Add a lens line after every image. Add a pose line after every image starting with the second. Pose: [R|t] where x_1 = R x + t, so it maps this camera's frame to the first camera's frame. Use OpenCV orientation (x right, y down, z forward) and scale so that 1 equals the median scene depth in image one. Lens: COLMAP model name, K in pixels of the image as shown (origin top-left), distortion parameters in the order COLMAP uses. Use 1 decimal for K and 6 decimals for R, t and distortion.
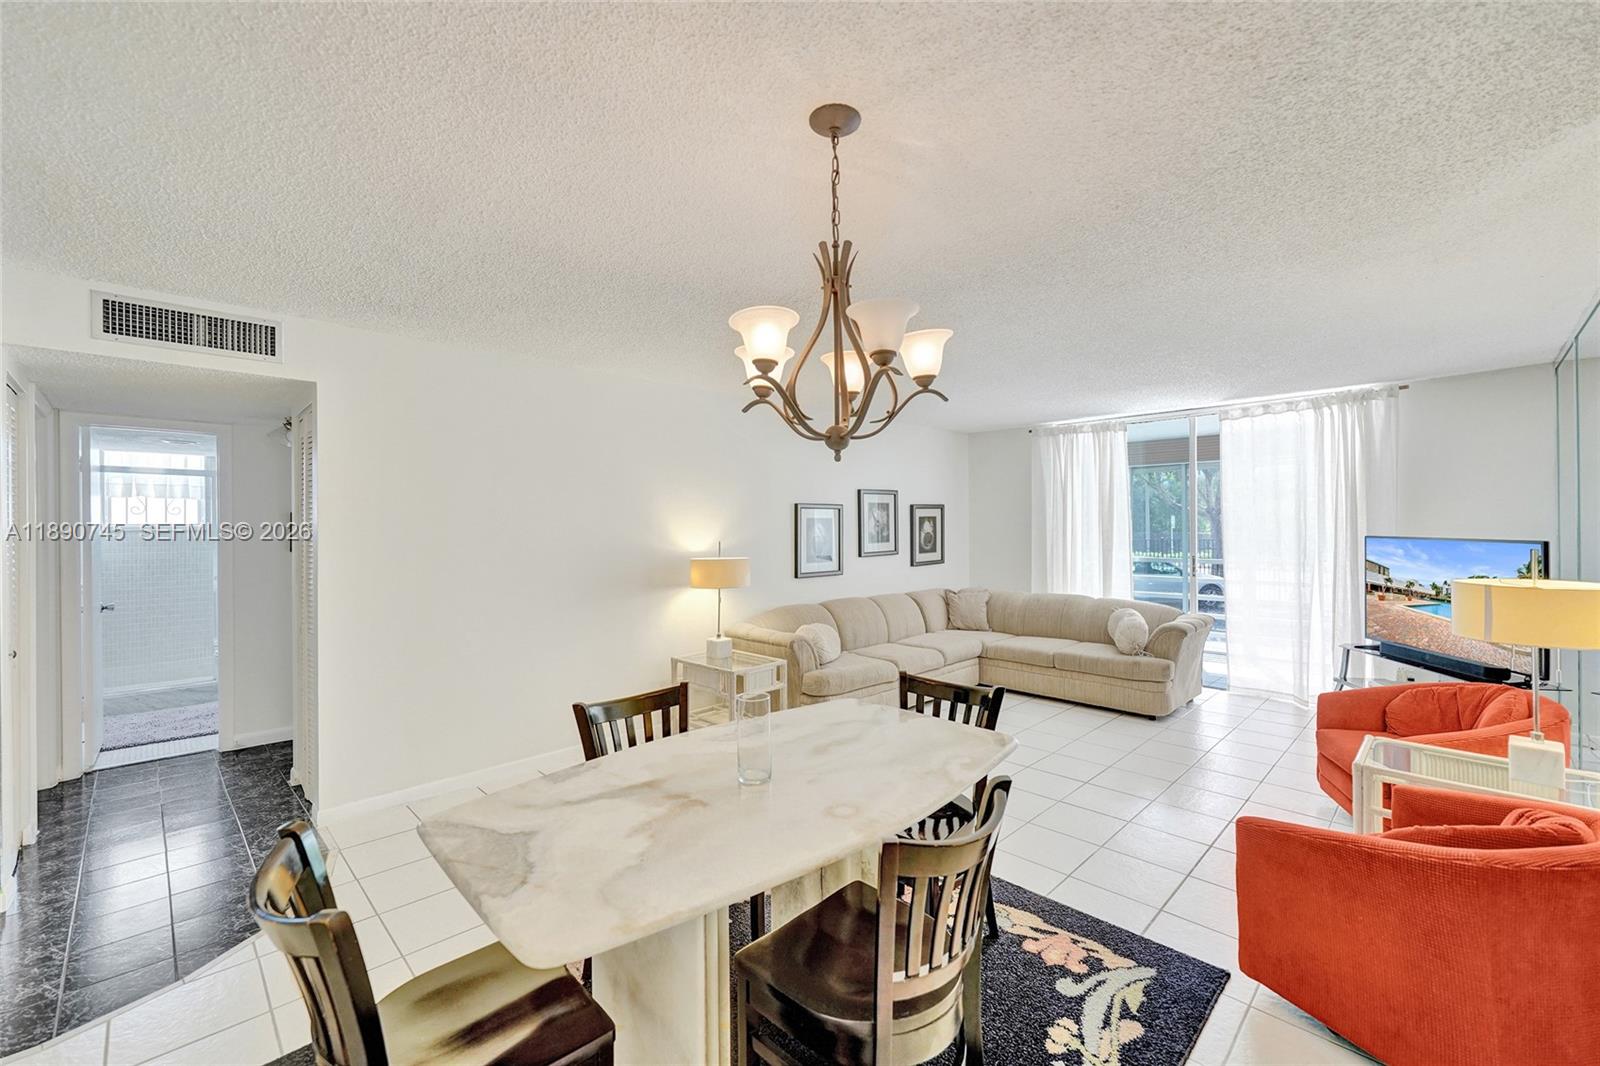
lens RADIAL K [[655.9, 0, 807.3], [0, 655.9, 530.1], [0, 0, 1]] dist [0.000987, 0.000160]
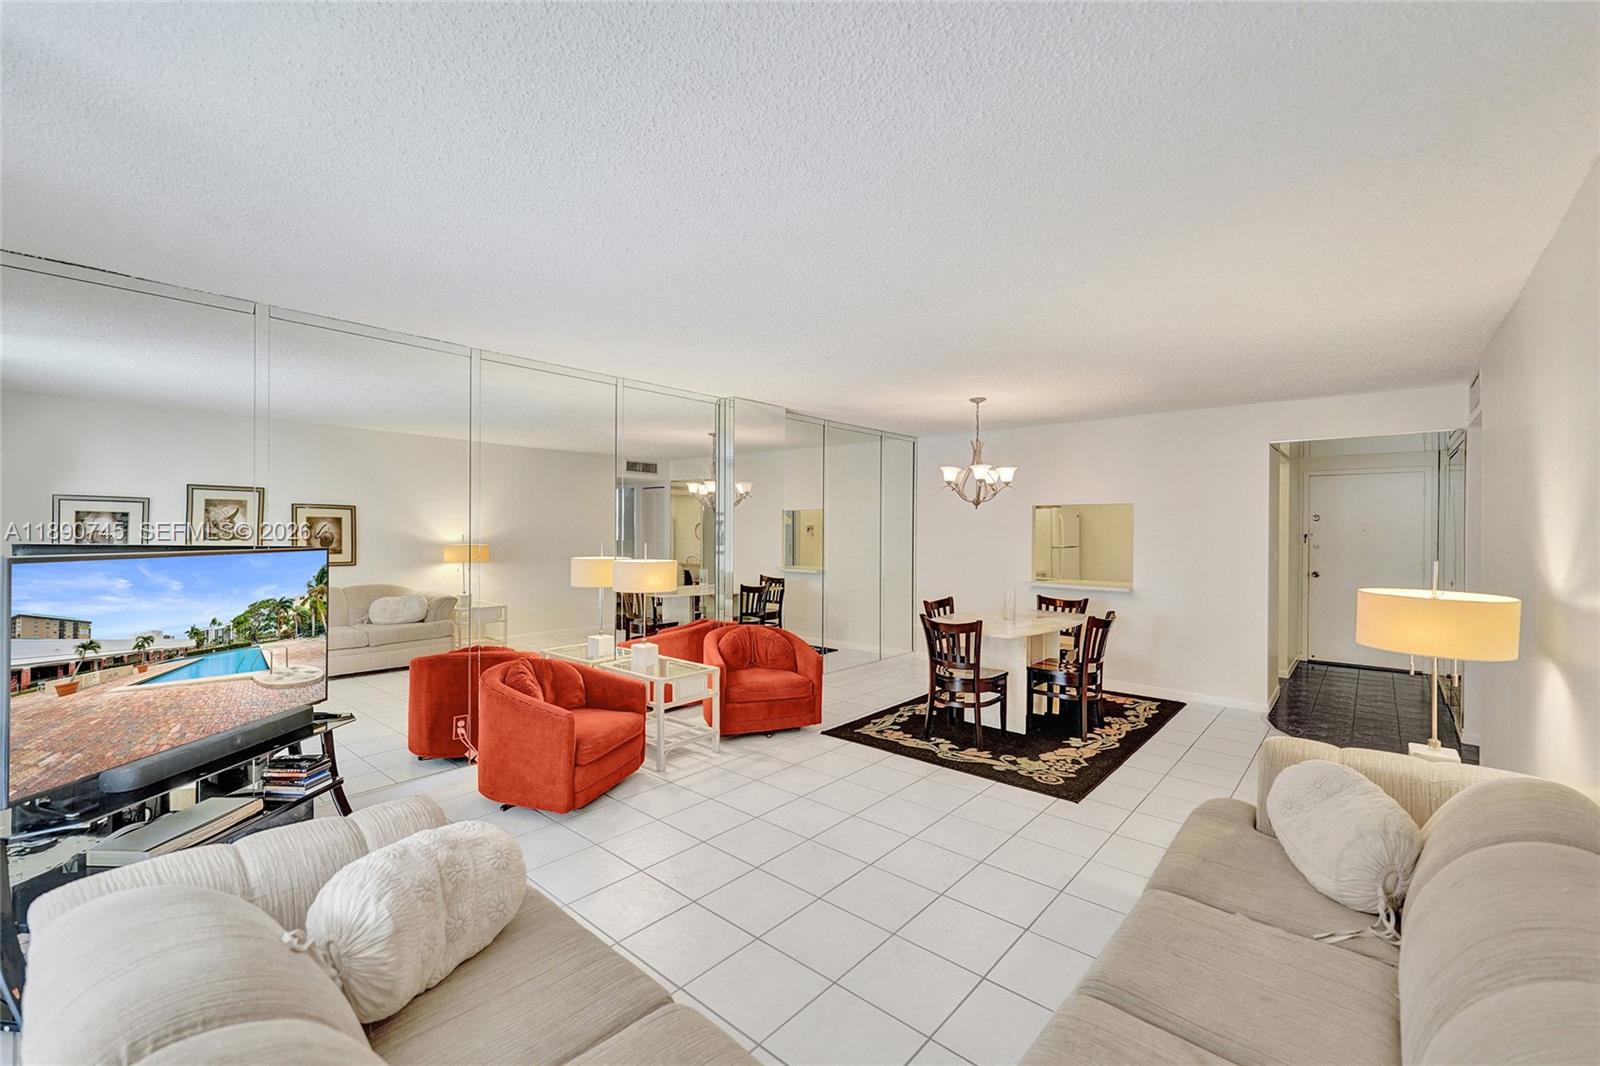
lens RADIAL K [[661.7, 0, 796.2], [0, 661.7, 532.1], [0, 0, 1]] dist [-0.000261, -0.000046]
pose [[-0.998611, 0.003736, -0.052549, 0.396182], [0.003303, 0.999960, 0.008316, -0.009447], [0.052578, 0.008131, -0.998584, 1.513540]]
